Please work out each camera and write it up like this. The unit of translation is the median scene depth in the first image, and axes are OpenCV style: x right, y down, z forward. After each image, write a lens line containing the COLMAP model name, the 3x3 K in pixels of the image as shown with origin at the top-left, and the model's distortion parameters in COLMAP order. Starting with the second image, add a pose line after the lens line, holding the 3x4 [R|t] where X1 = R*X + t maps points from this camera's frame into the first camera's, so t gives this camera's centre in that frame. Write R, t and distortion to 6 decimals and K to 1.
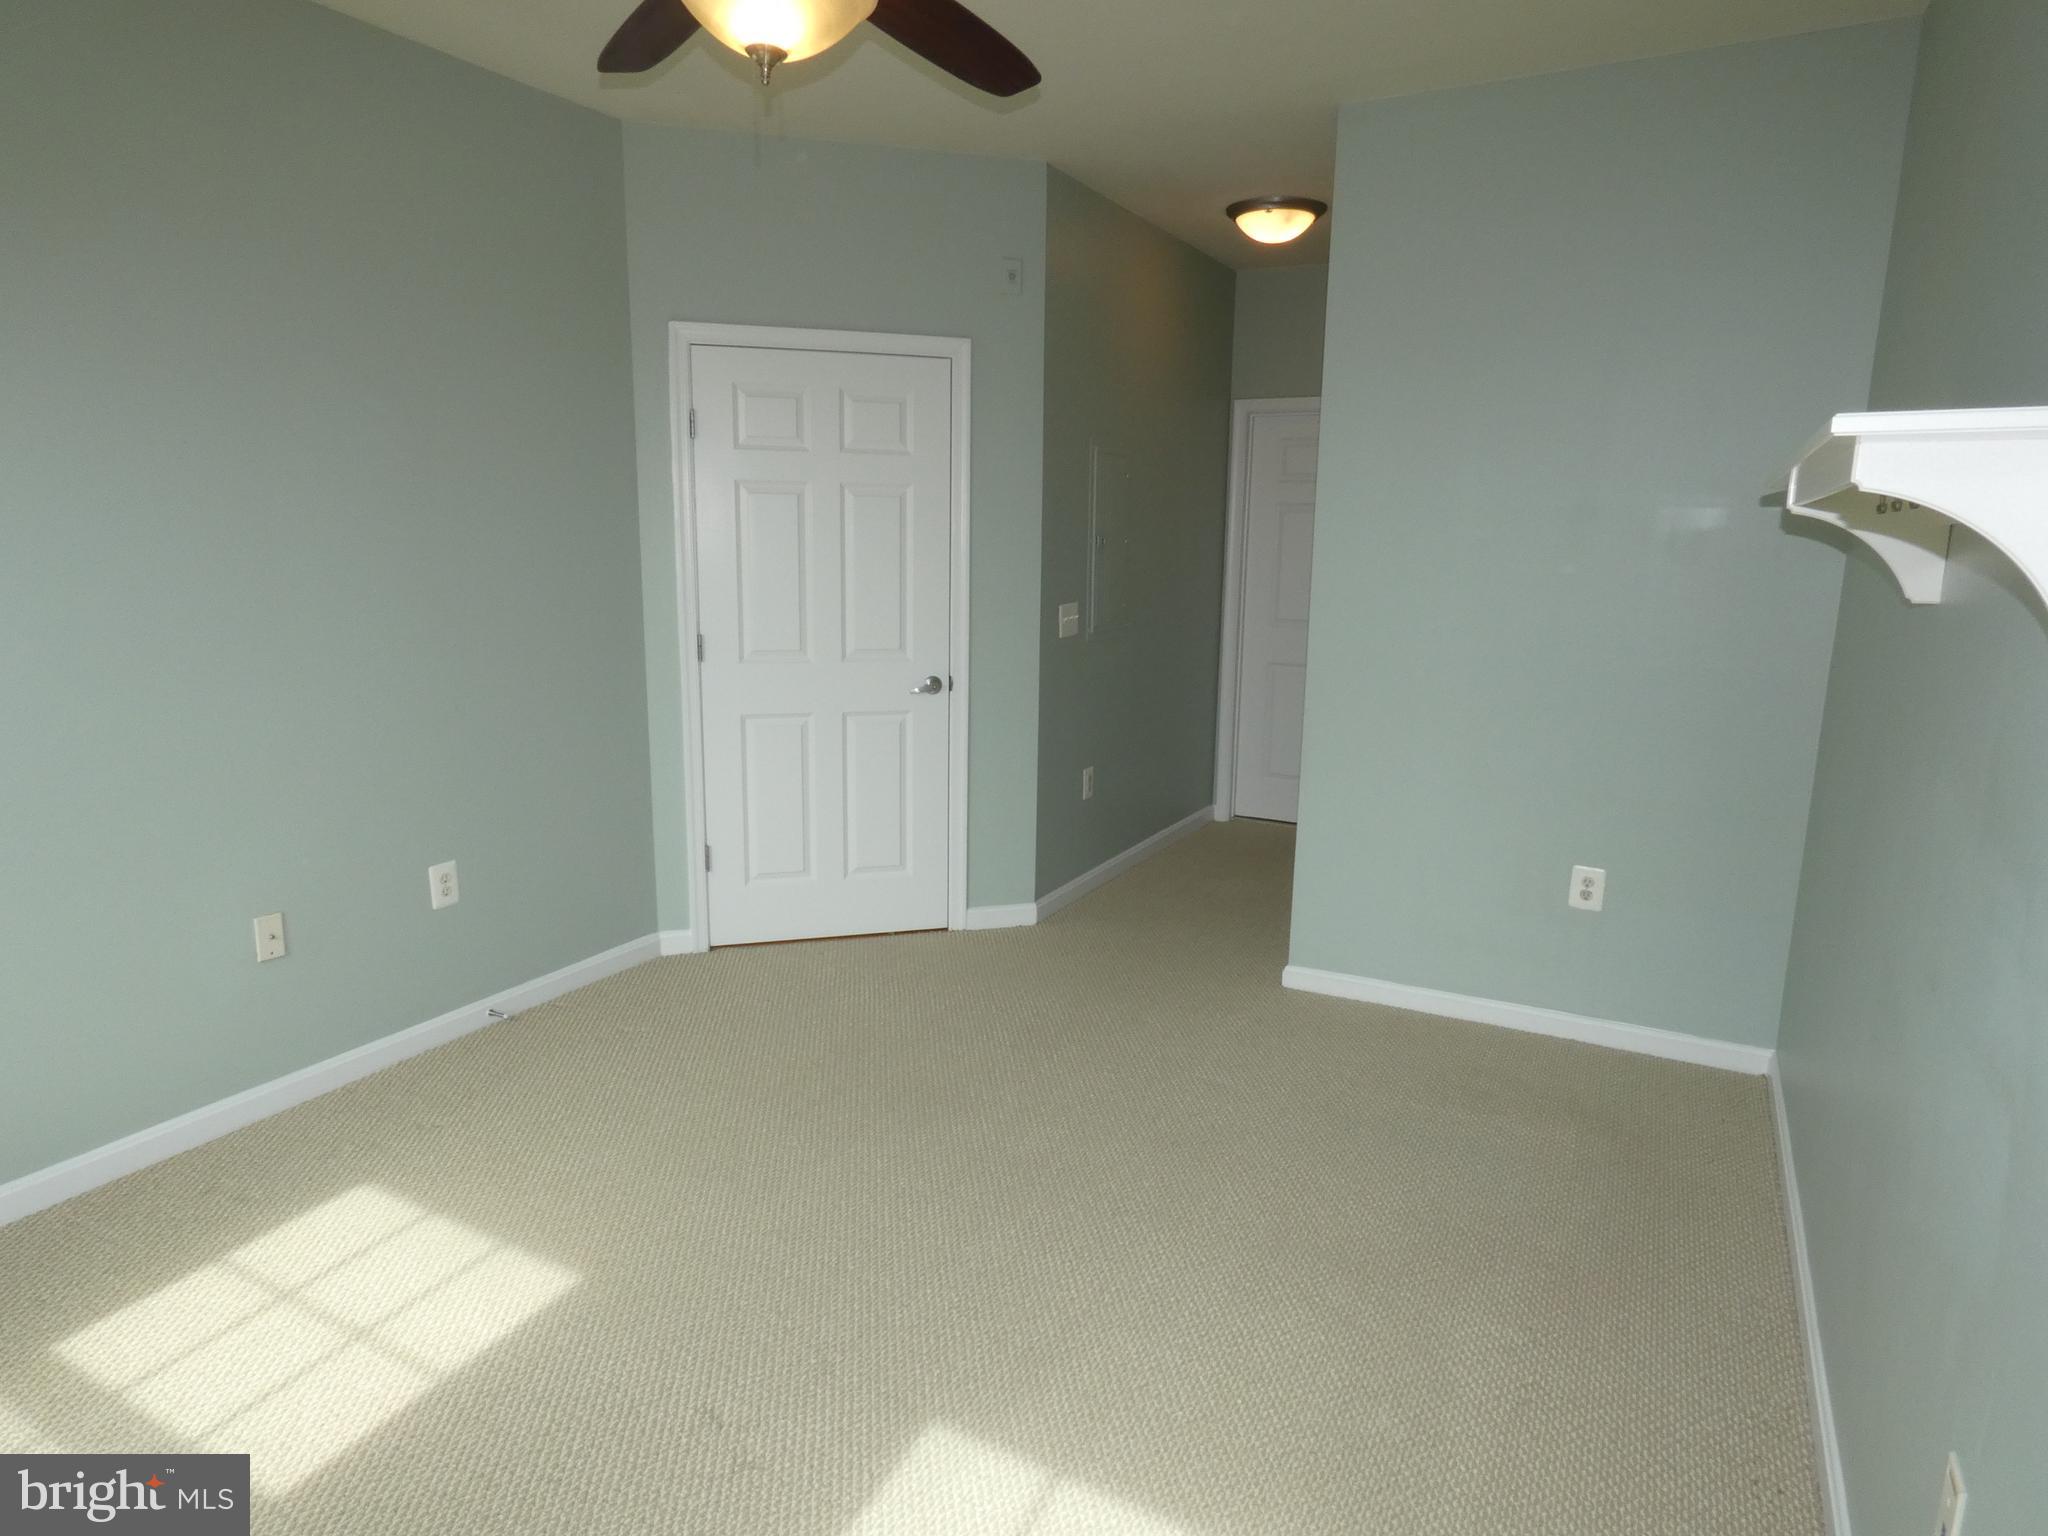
lens RADIAL K [[1221.3, 0, 1001.0], [0, 1221.3, 774.7], [0, 0, 1]] dist [-0.005262, 0.004976]
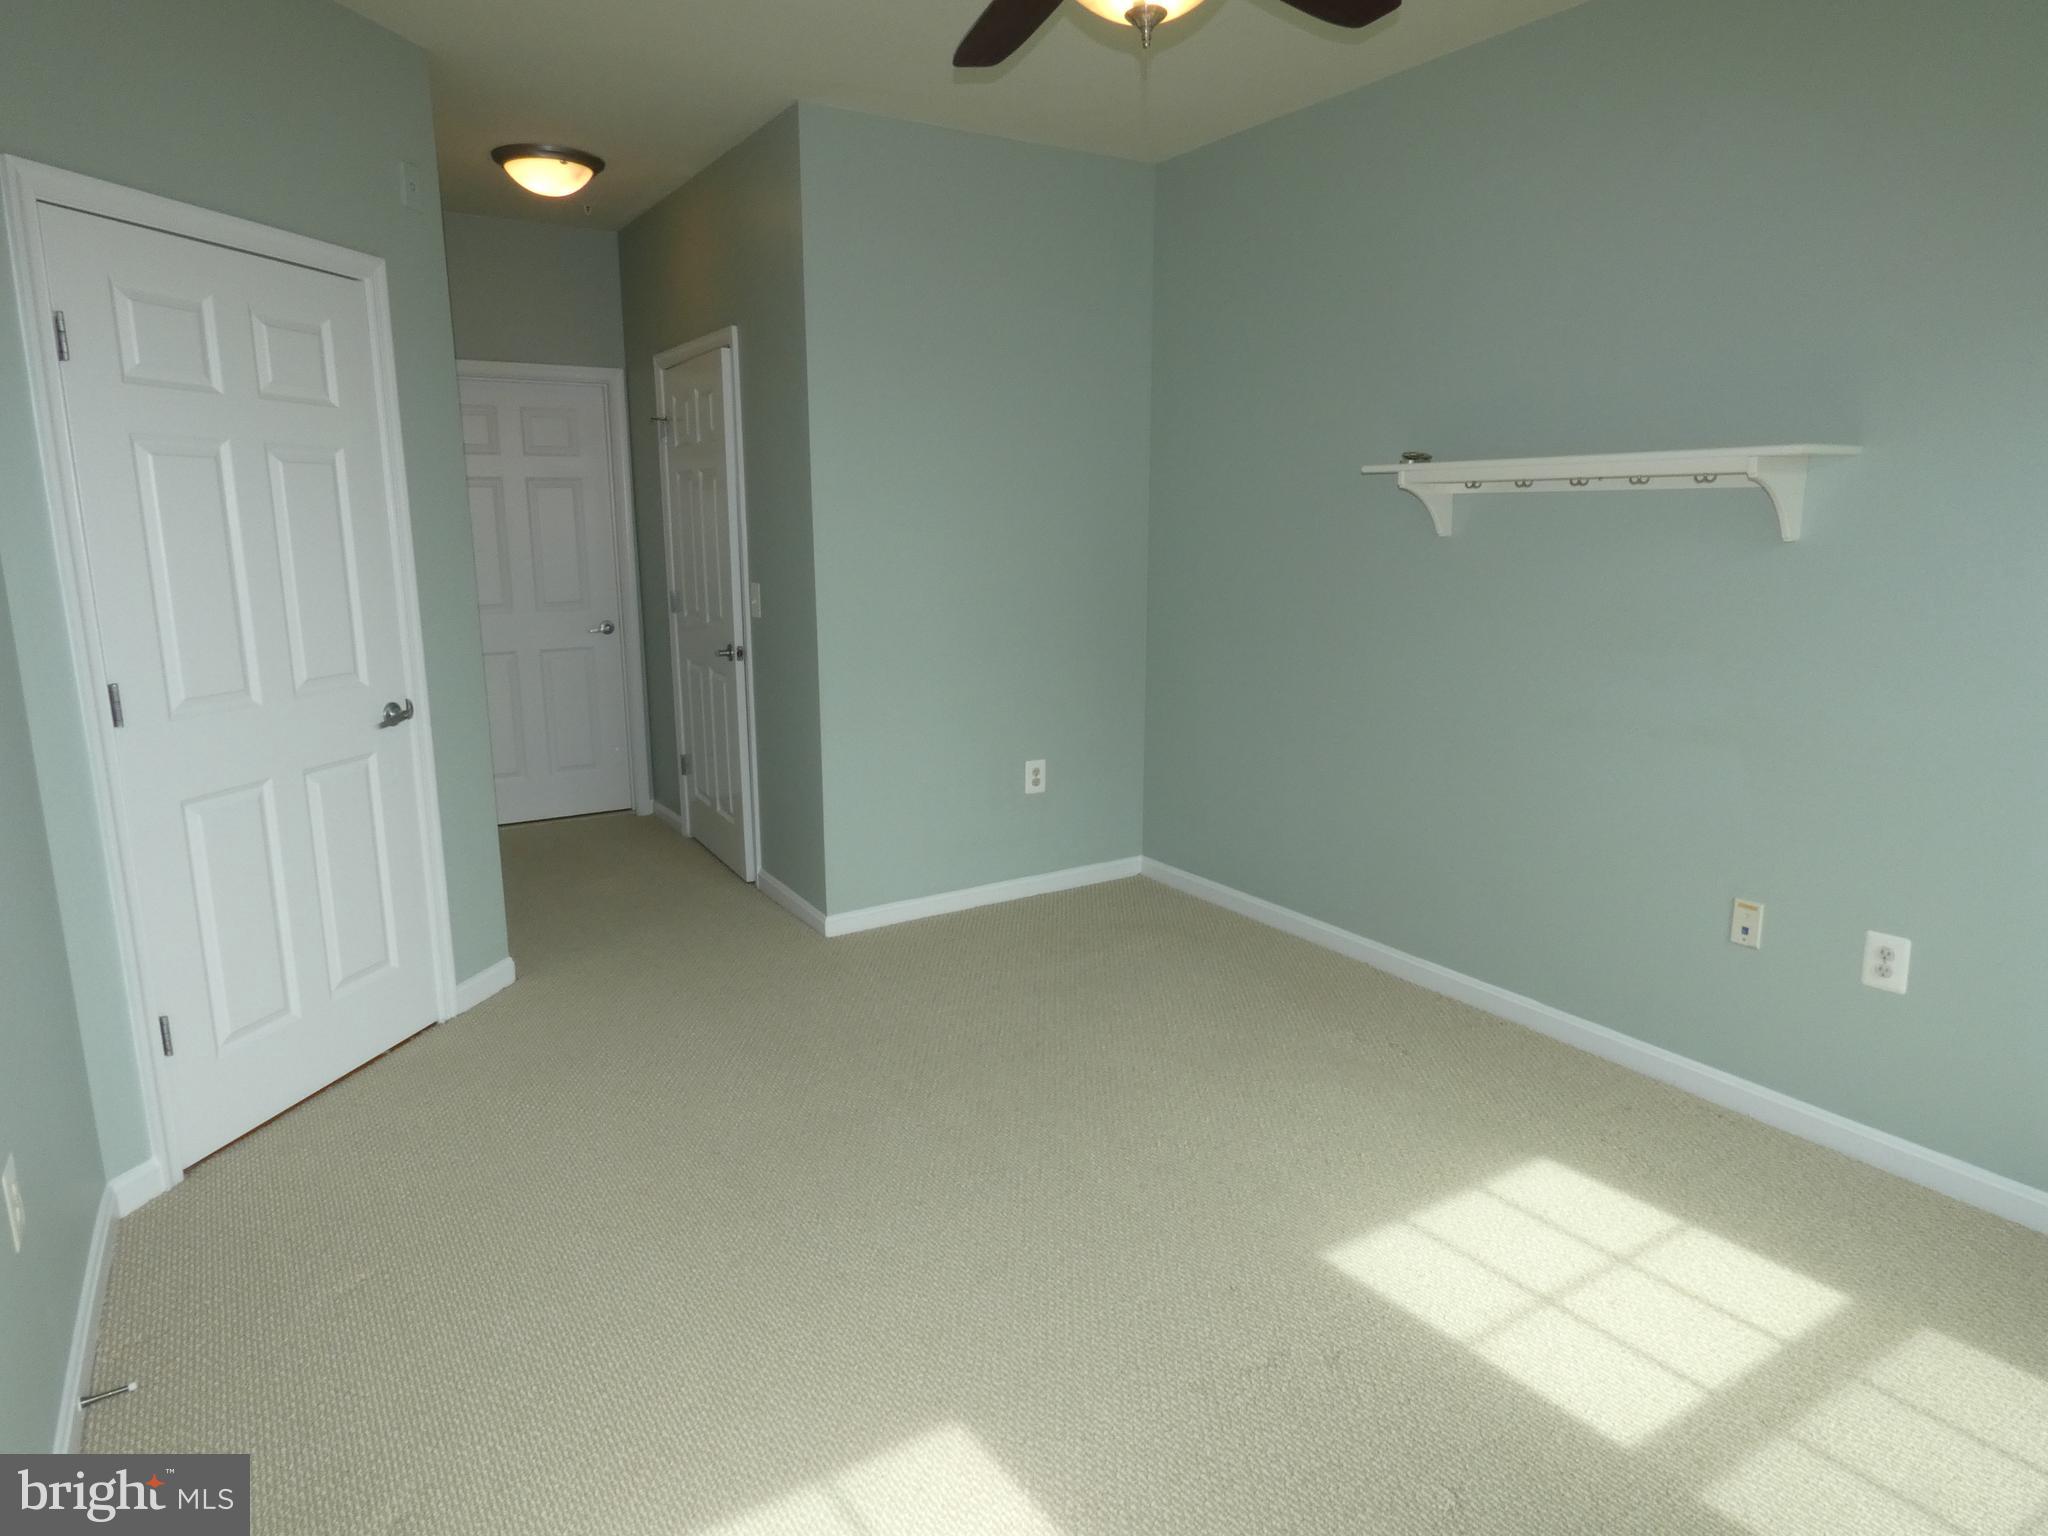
lens RADIAL K [[1221.3, 0, 1001.0], [0, 1221.3, 774.7], [0, 0, 1]] dist [-0.005262, 0.004976]
pose [[0.486981, -0.194118, 0.851568, -0.580531], [0.183061, 0.976018, 0.117801, -0.062839], [-0.854013, 0.098522, 0.510838, 0.318134]]
